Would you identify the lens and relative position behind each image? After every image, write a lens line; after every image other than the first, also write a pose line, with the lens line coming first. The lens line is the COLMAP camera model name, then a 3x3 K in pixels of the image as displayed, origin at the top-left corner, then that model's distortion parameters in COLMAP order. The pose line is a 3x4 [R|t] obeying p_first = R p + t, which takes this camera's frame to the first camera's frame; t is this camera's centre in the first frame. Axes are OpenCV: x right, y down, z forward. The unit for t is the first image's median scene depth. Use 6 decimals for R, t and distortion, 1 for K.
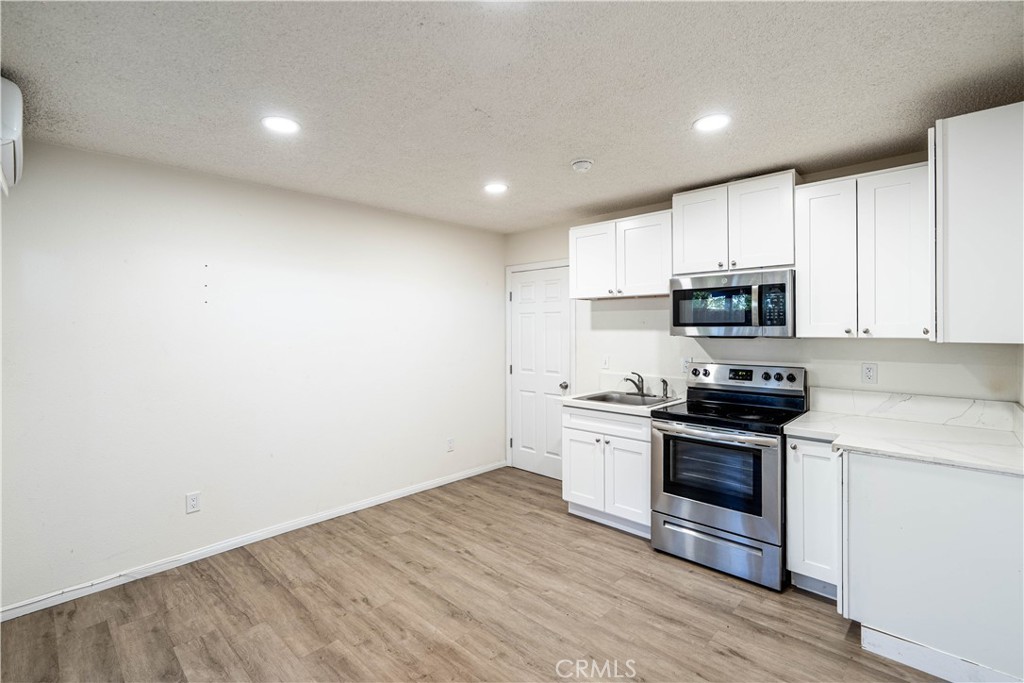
lens RADIAL K [[466.8, 0, 523.4], [0, 466.8, 327.3], [0, 0, 1]] dist [-0.004067, -0.000083]
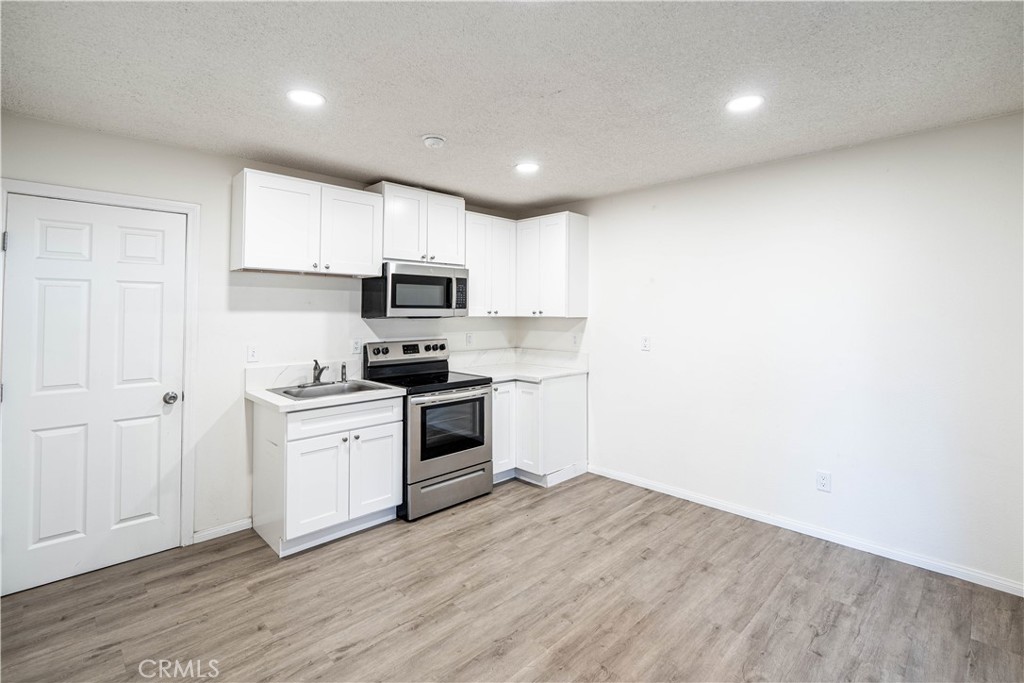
lens RADIAL K [[466.8, 0, 512.1], [0, 466.8, 306.3], [0, 0, 1]] dist [-0.004067, -0.000083]
pose [[0.046282, 0.016914, 0.998785, -0.803545], [-0.005307, 0.999847, -0.016686, 0.011885], [-0.998914, -0.004529, 0.046365, 0.769136]]
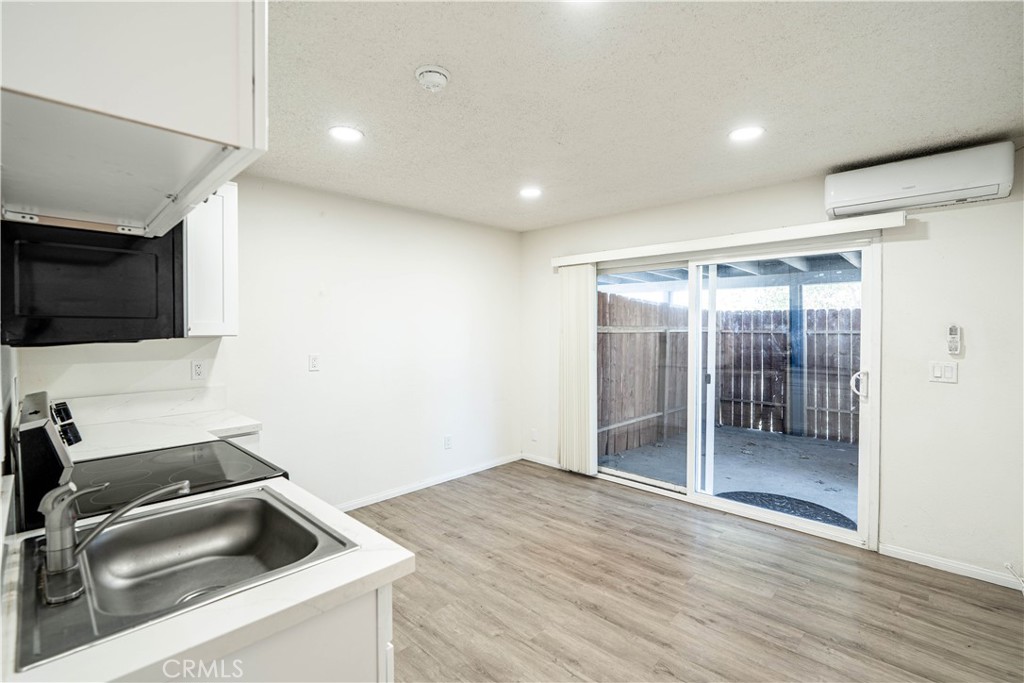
lens RADIAL K [[466.8, 0, 514.5], [0, 466.8, 338.3], [0, 0, 1]] dist [-0.004067, -0.000083]
pose [[-0.999668, 0.008402, 0.024346, -0.005000], [0.008775, 0.999845, 0.015251, 0.017512], [-0.024214, 0.015459, -0.999587, 1.631802]]
